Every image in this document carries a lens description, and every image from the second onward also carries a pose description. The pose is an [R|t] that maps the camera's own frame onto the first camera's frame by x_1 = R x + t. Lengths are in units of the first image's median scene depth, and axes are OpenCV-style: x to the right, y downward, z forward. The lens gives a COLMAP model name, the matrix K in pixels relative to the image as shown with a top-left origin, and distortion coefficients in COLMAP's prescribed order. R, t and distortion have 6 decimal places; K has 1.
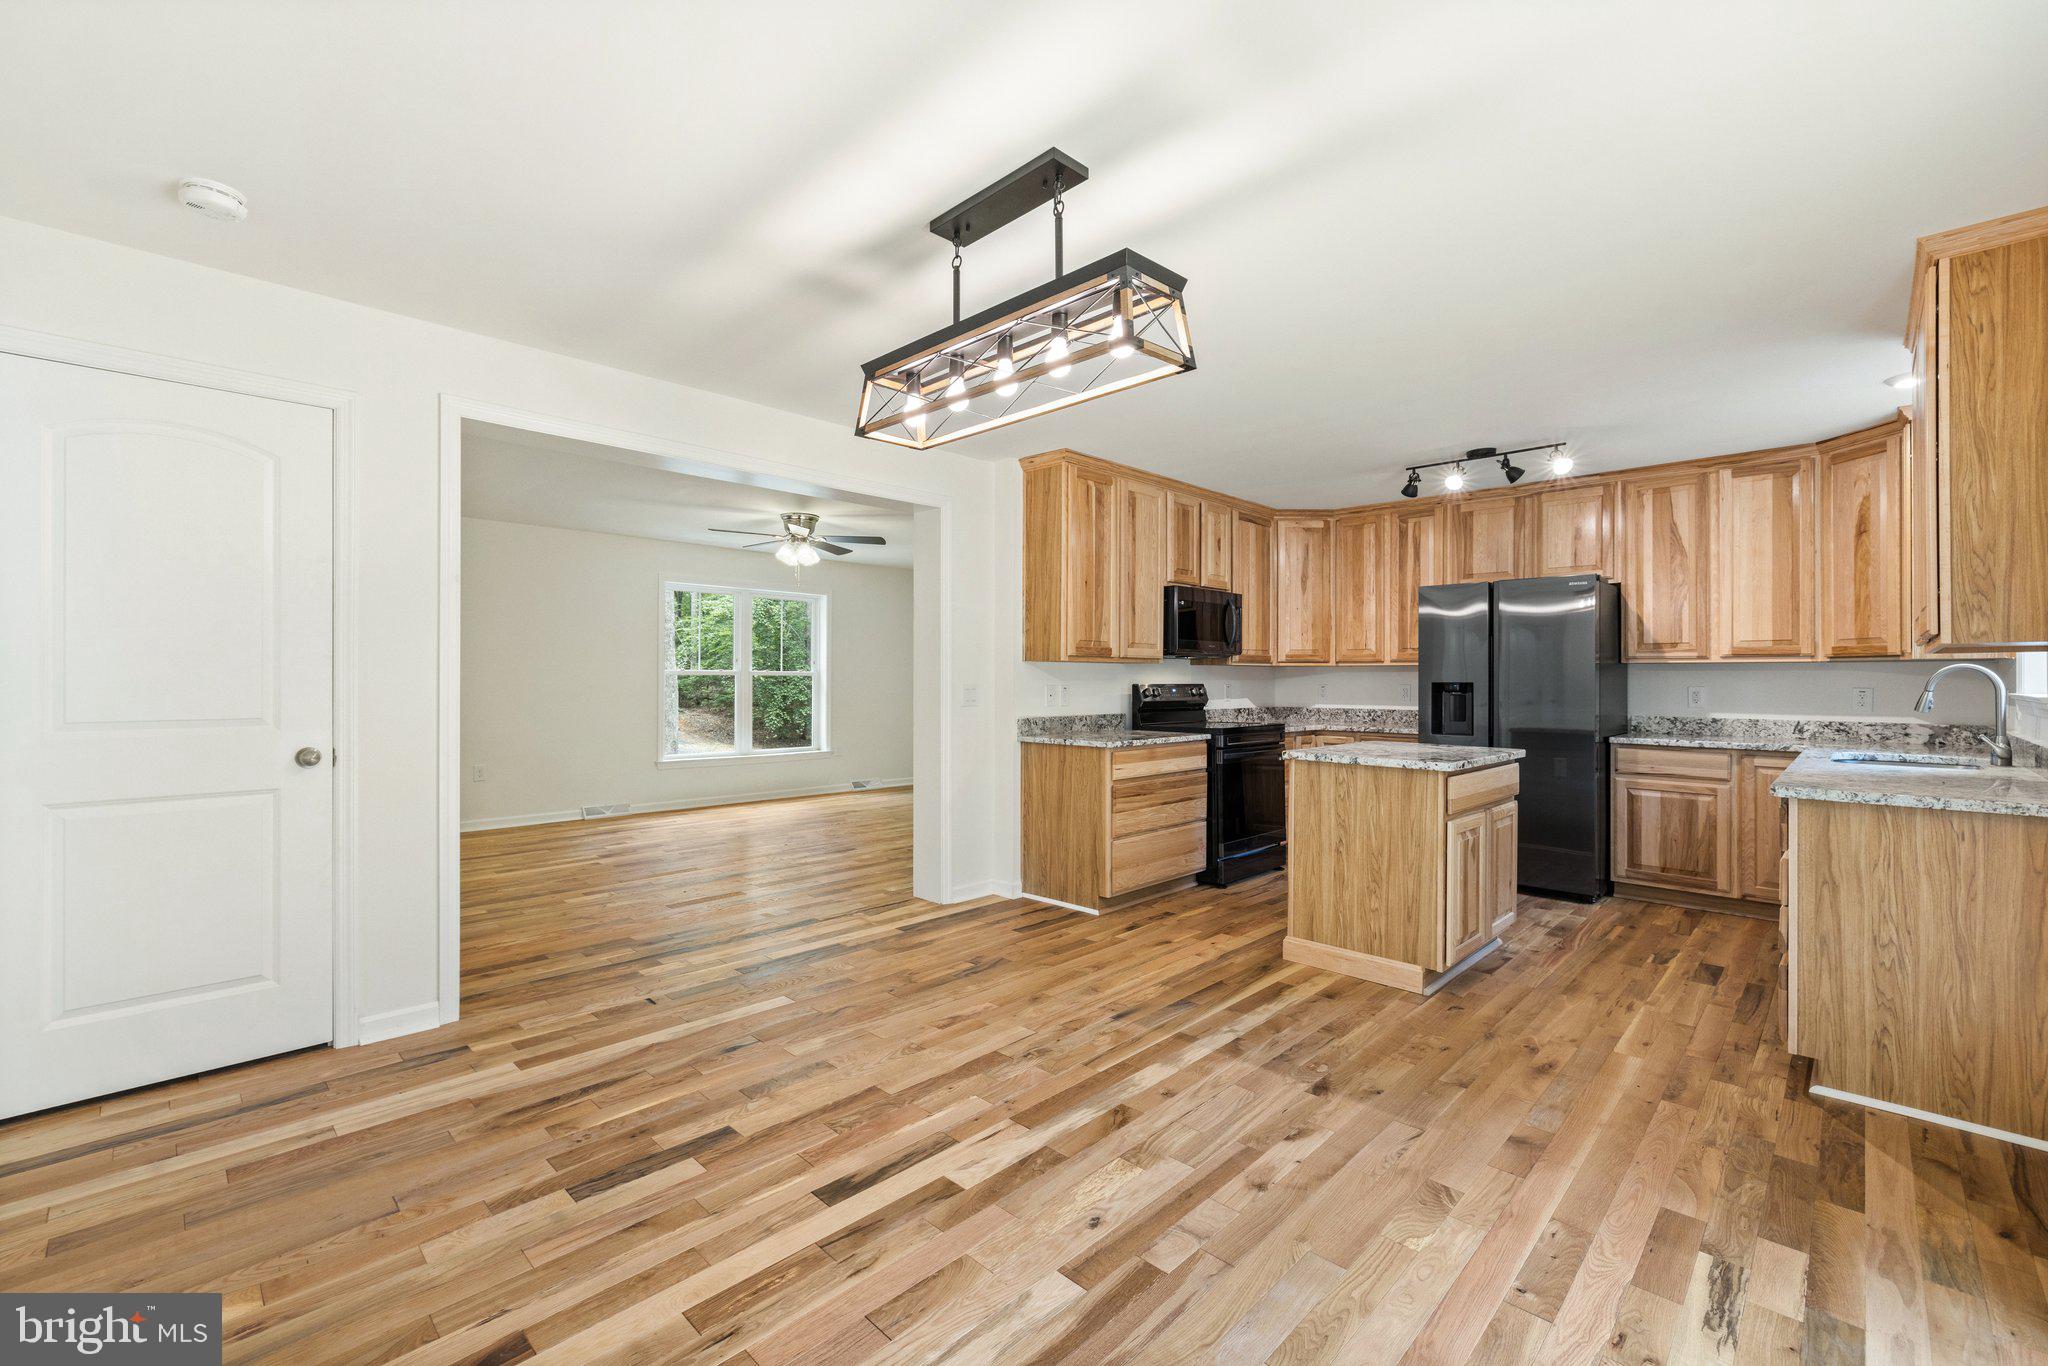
lens RADIAL K [[865.0, 0, 1002.1], [0, 865.0, 675.8], [0, 0, 1]] dist [0.000699, 0.000785]
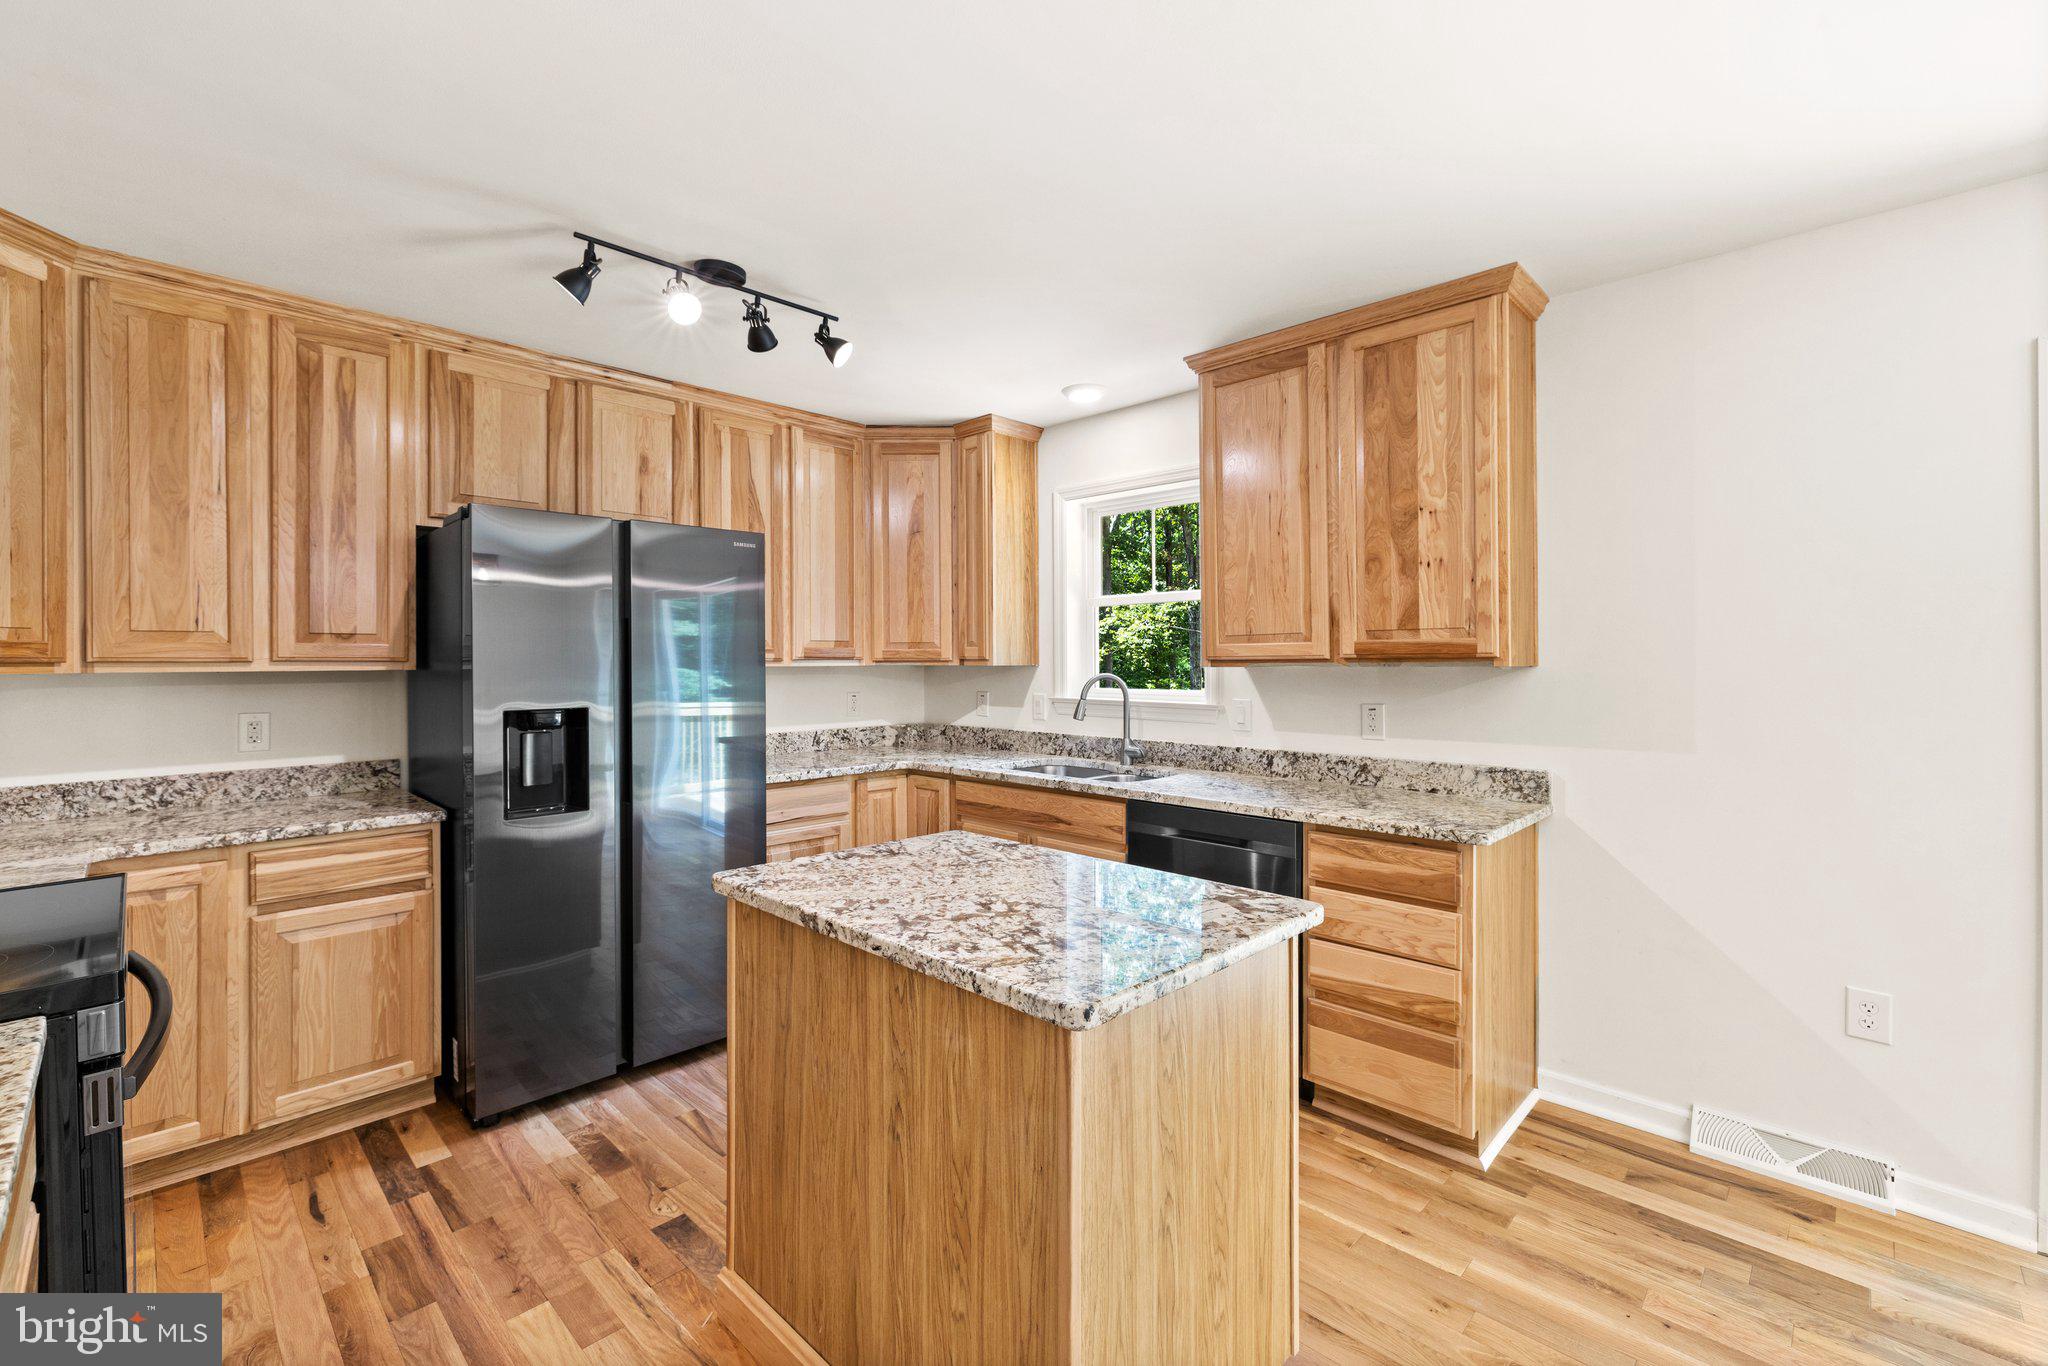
lens RADIAL K [[865.0, 0, 985.1], [0, 865.0, 663.9], [0, 0, 1]] dist [0.000699, 0.000785]
pose [[0.005666, -0.007781, 0.999954, 0.038106], [0.000151, 0.999970, 0.007781, -0.034033], [-0.999984, 0.000106, 0.005667, 1.142354]]
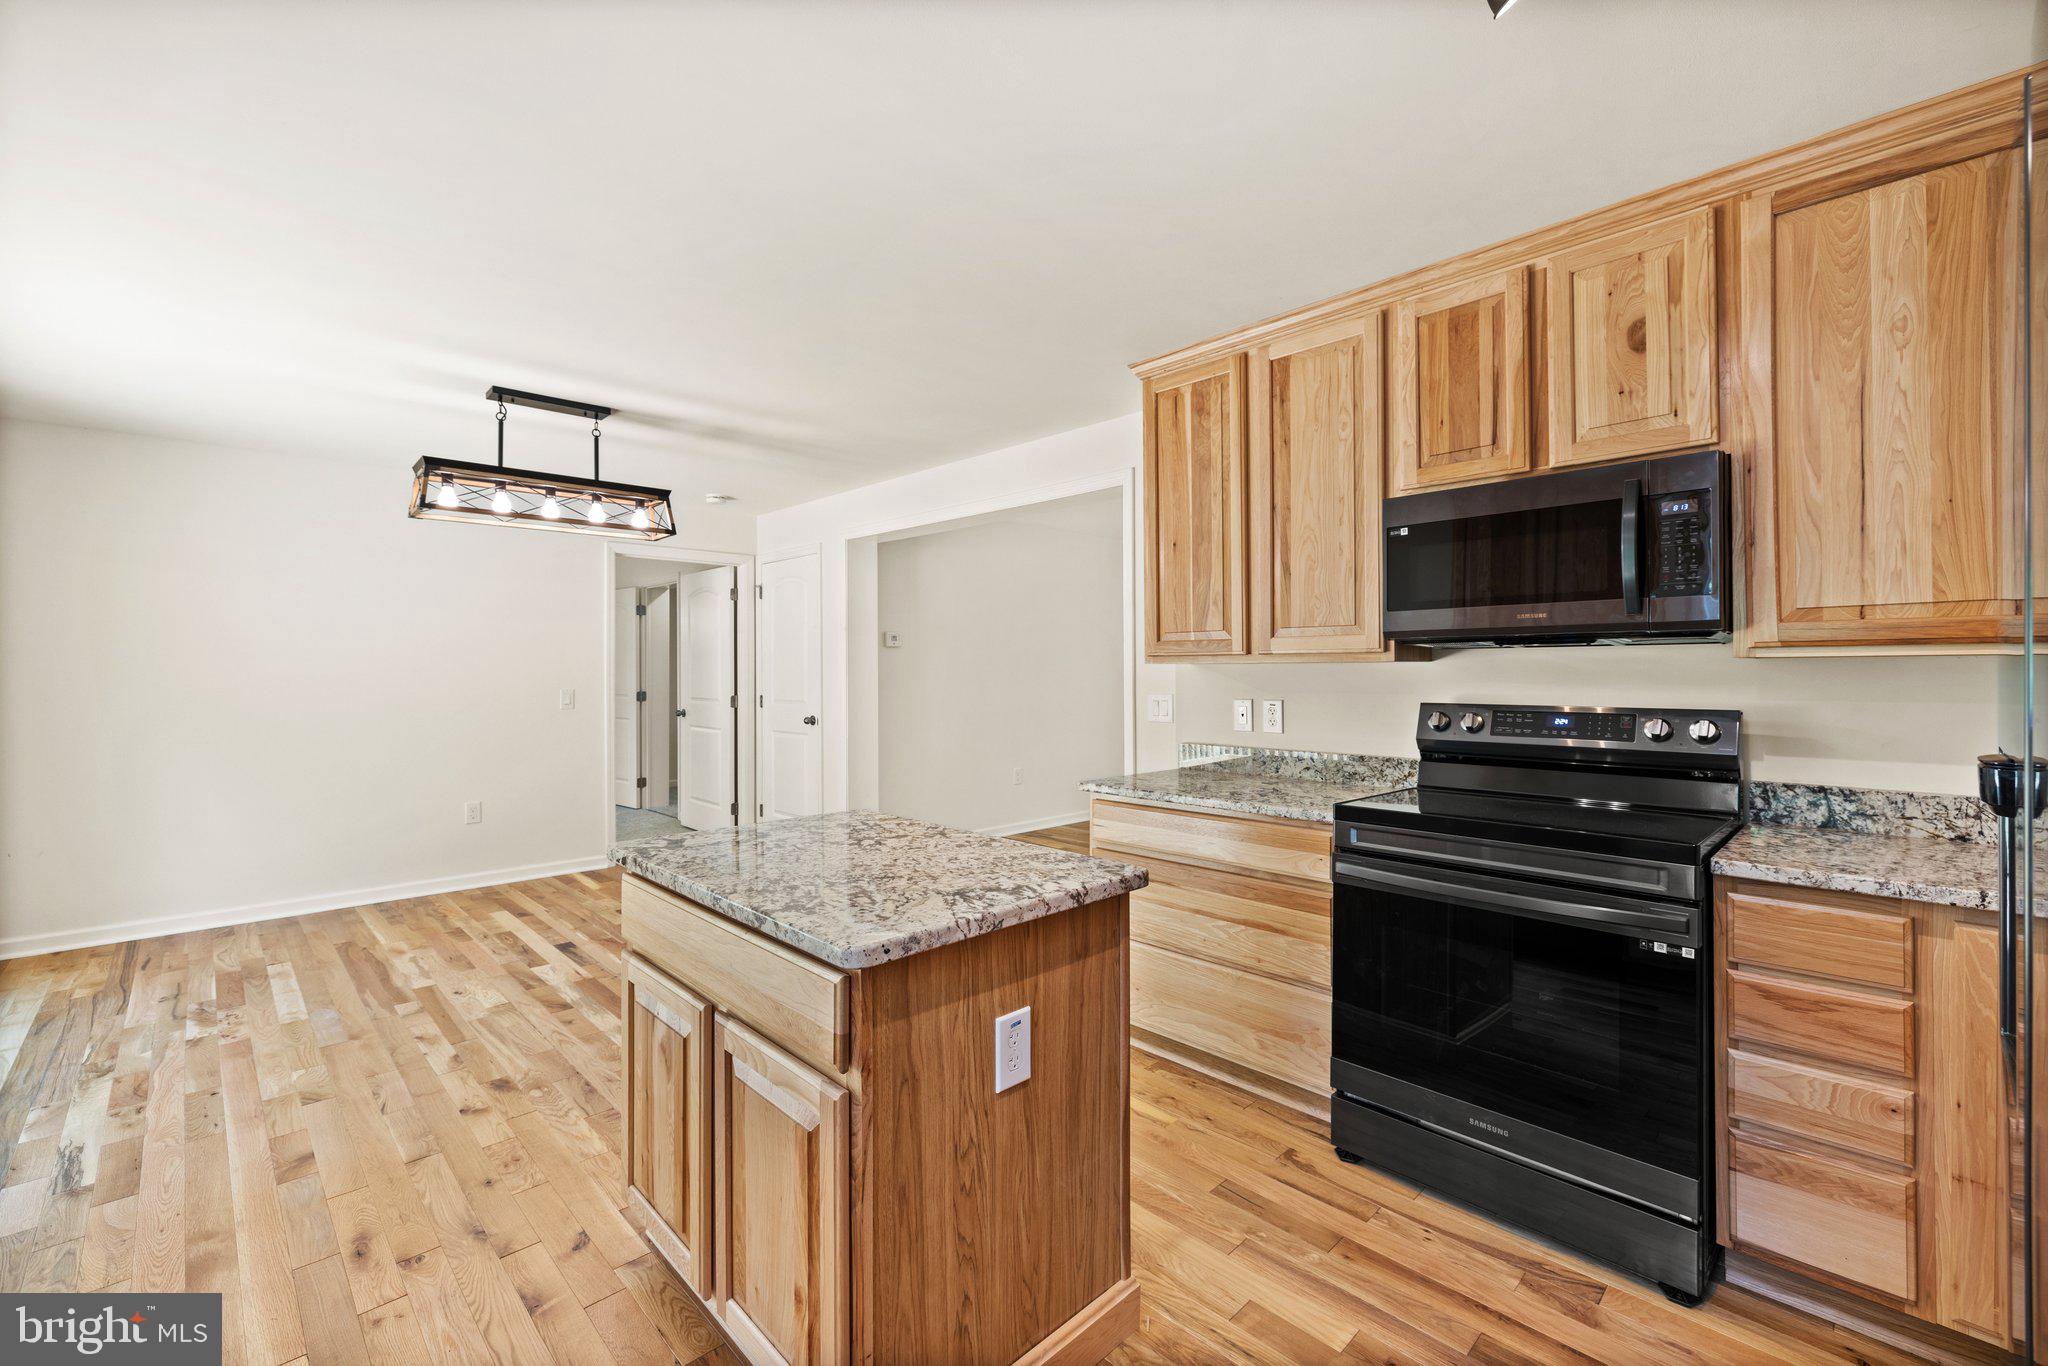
lens RADIAL K [[865.0, 0, 995.6], [0, 865.0, 664.0], [0, 0, 1]] dist [0.000699, 0.000785]
pose [[-0.030191, -0.010259, -0.999491, 1.076016], [0.005882, 0.999928, -0.010441, -0.014948], [0.999527, -0.006194, -0.030128, 1.247006]]
